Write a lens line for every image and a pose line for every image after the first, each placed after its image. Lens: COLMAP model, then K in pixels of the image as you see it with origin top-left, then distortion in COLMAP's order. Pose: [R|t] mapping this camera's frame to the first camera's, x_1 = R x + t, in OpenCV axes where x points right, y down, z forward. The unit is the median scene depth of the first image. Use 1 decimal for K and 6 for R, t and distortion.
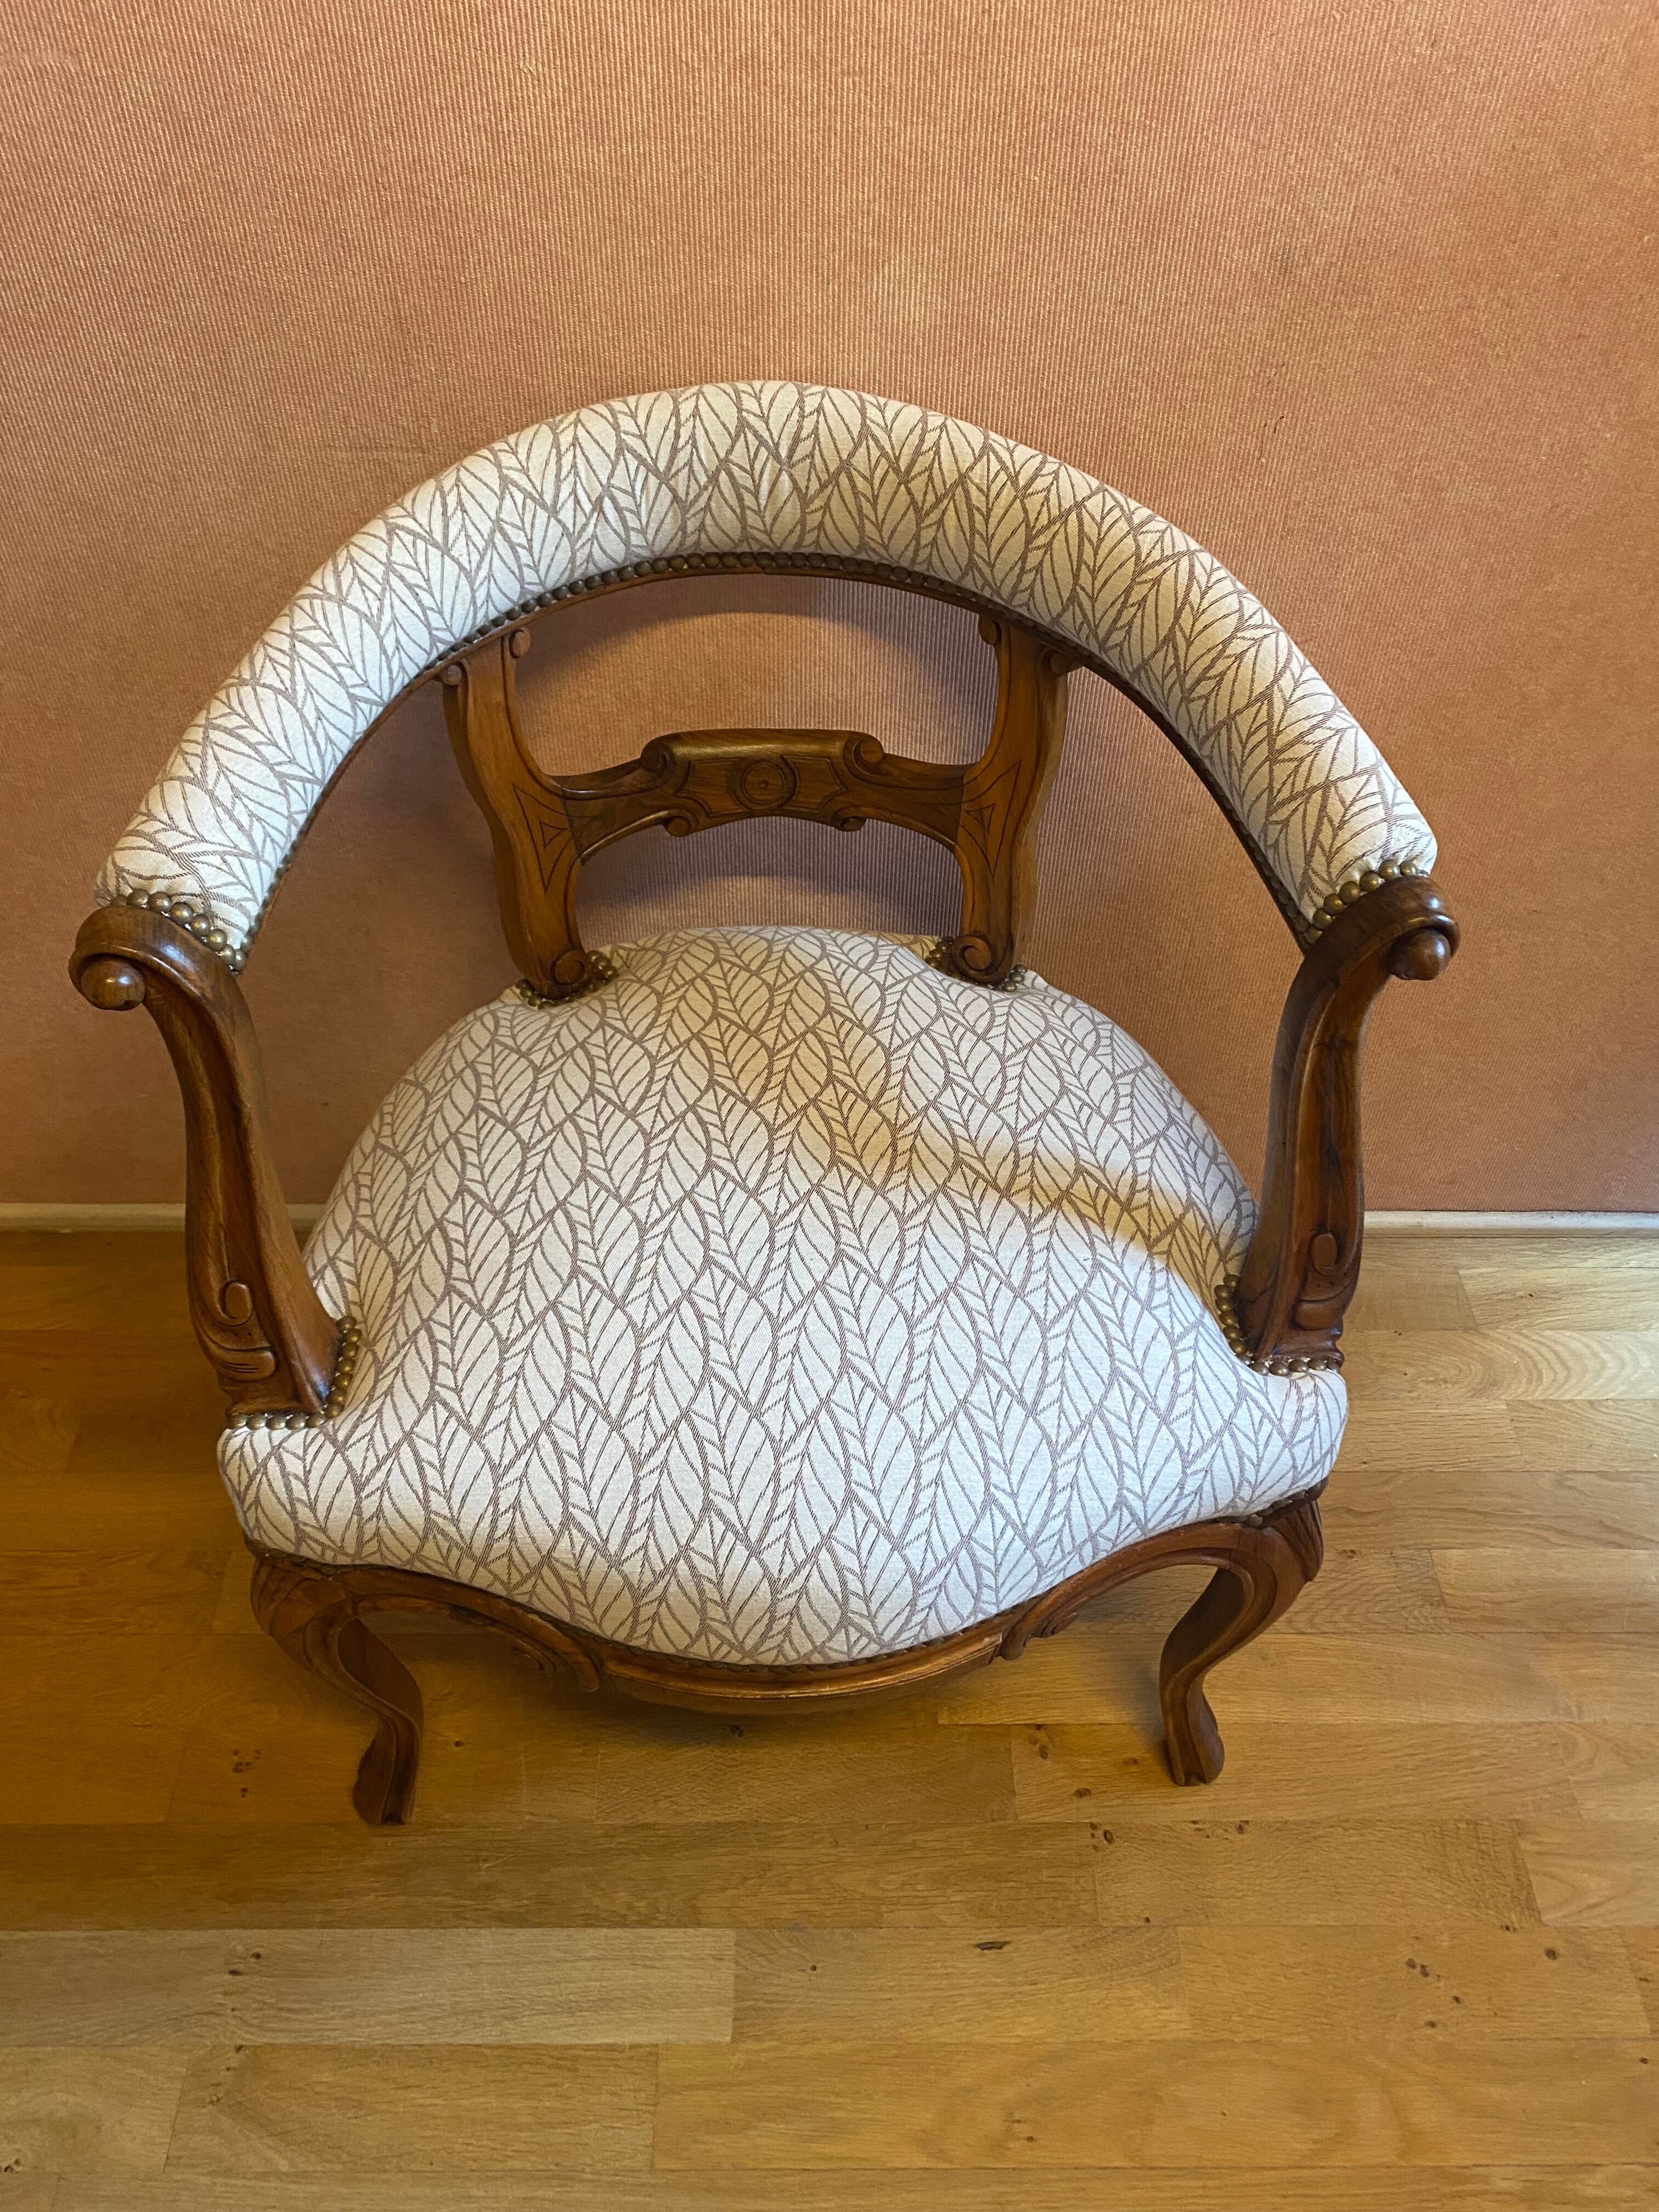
lens RADIAL K [[1705.0, 0, 830.1], [0, 1705.0, 1116.3], [0, 0, 1]] dist [0.008727, -0.007011]
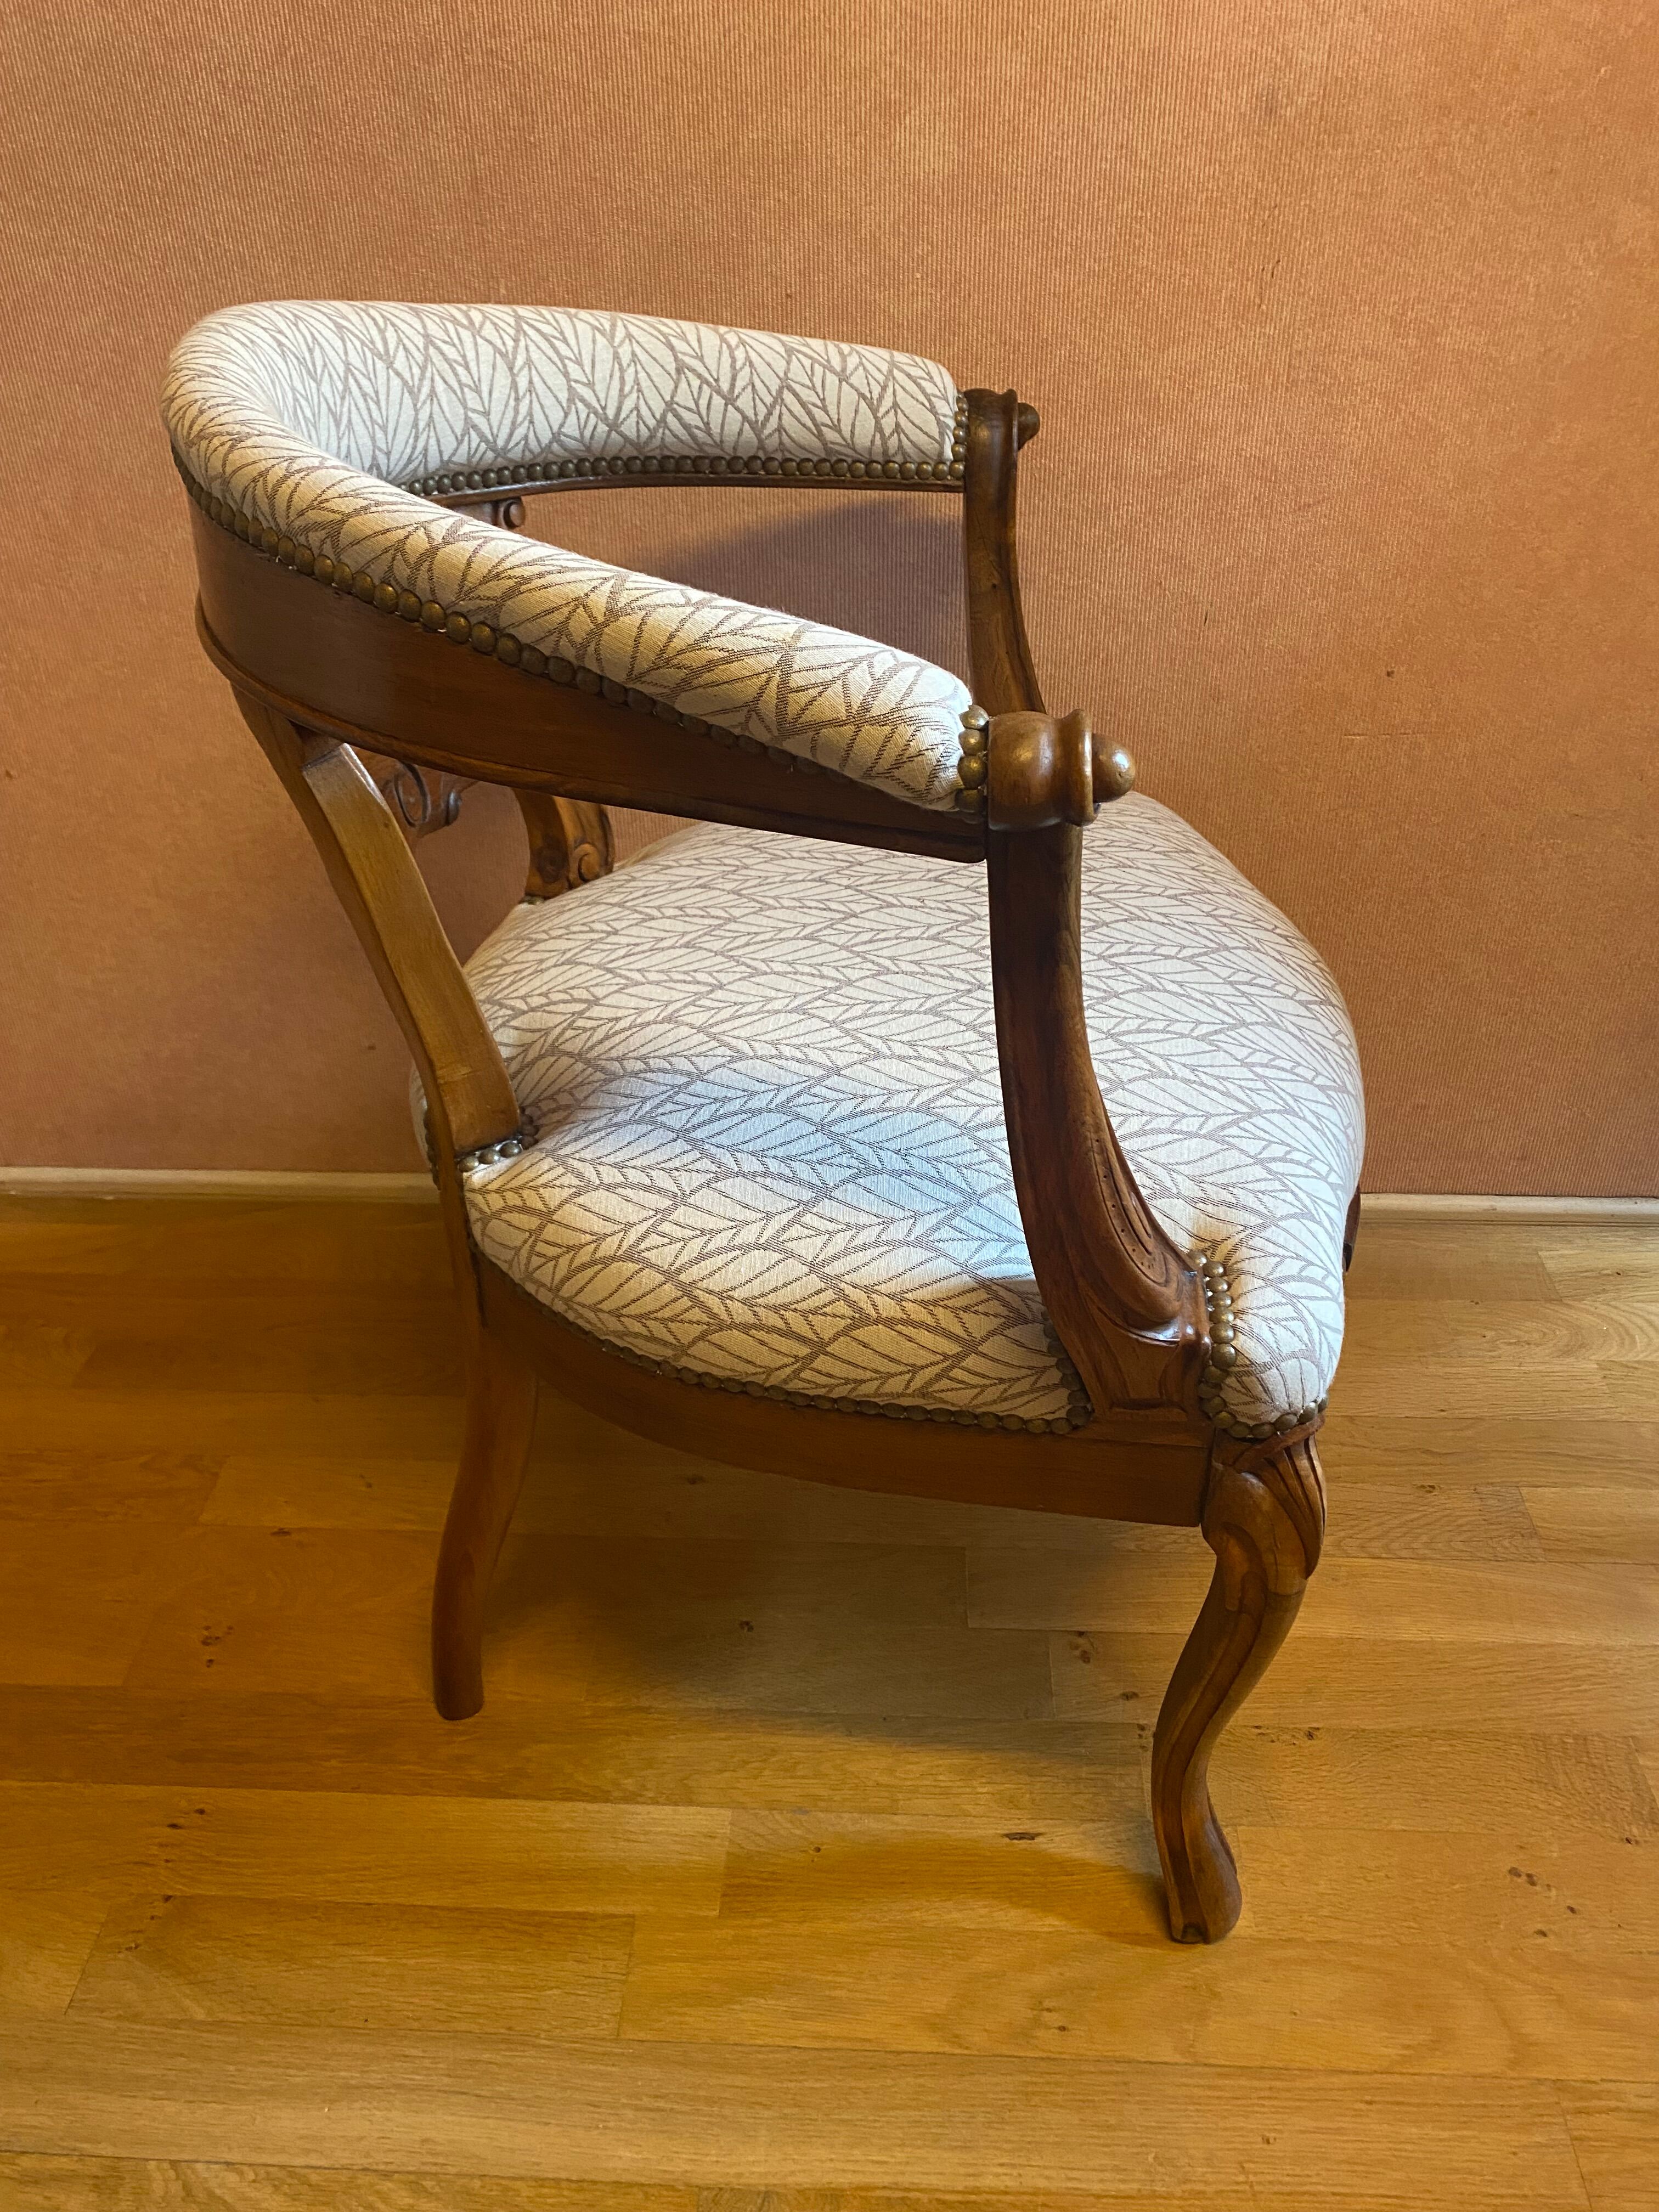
lens RADIAL K [[1705.0, 0, 821.1], [0, 1705.0, 1119.8], [0, 0, 1]] dist [0.008727, -0.007011]
pose [[0.997848, 0.008166, -0.065061, 0.047838], [-0.023484, 0.970903, -0.238318, 0.355327], [0.061221, 0.239333, 0.969005, 0.062491]]
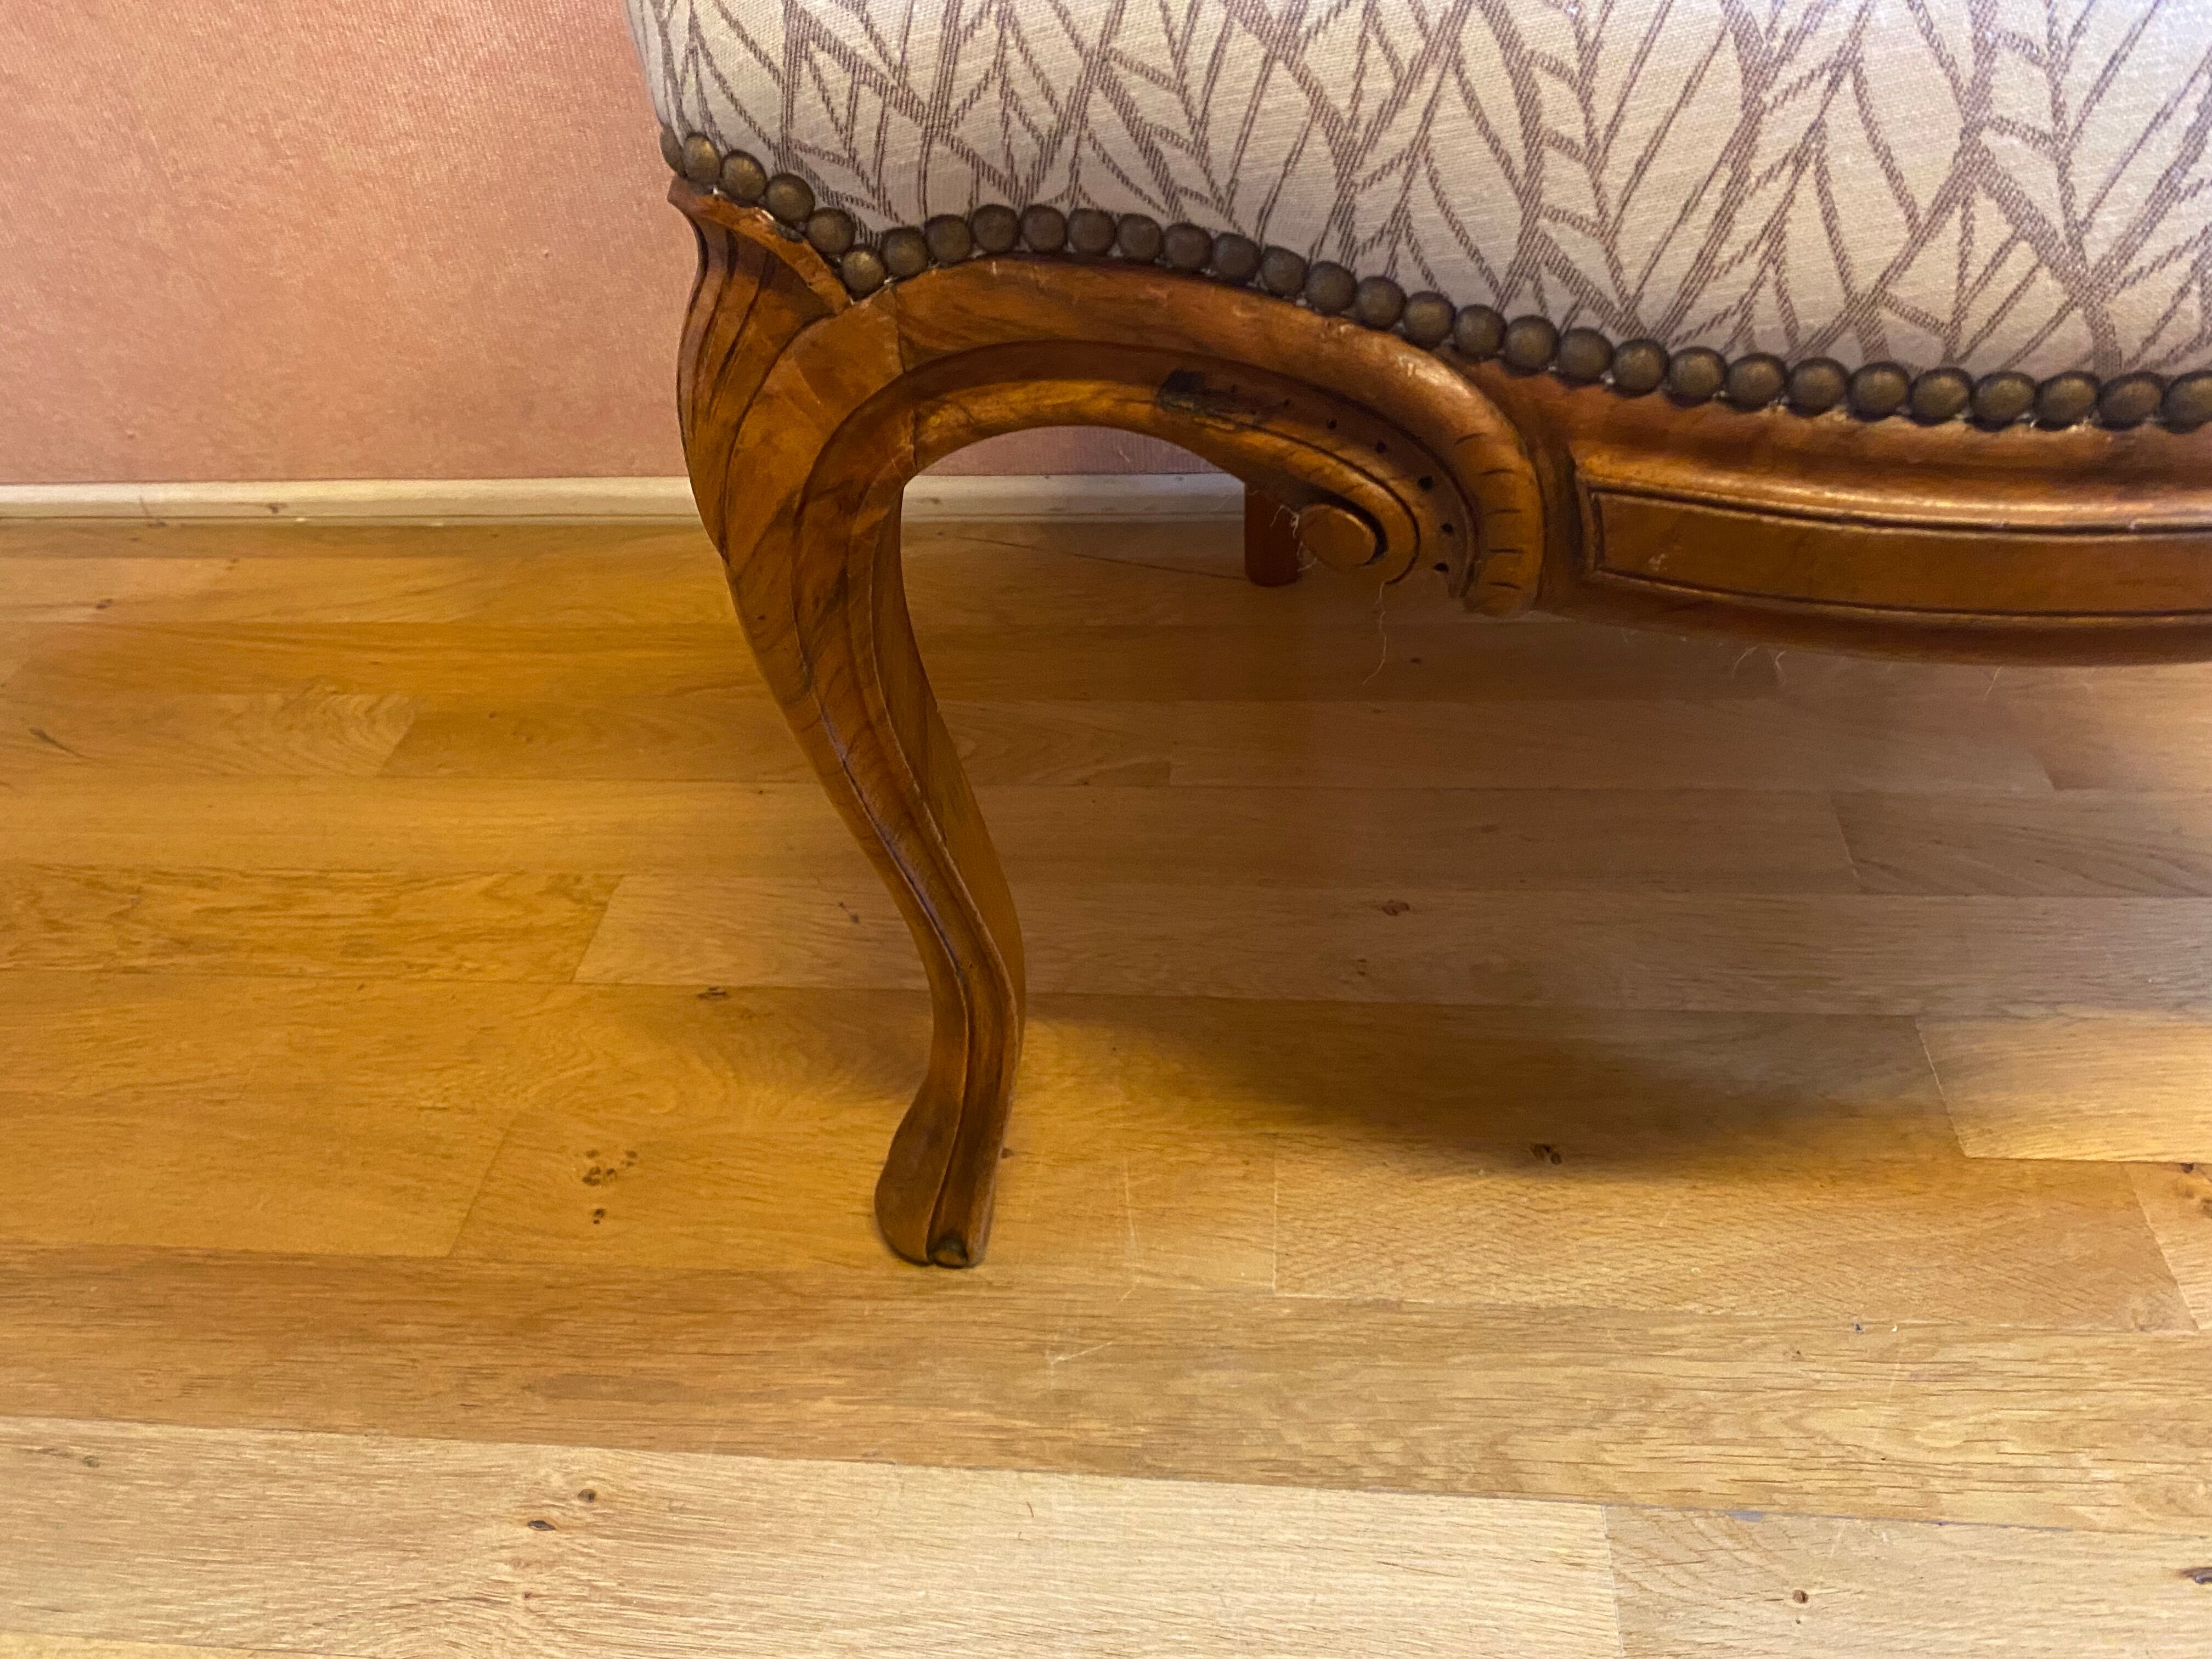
lens RADIAL K [[1705.0, 0, 1115.0], [0, 1705.0, 816.7], [0, 0, 1]] dist [0.008727, -0.007011]
pose [[0.991975, 0.004460, -0.126352, -0.133703], [-0.020873, 0.991441, -0.128878, 0.372810], [0.124696, 0.130481, 0.983578, 0.539668]]
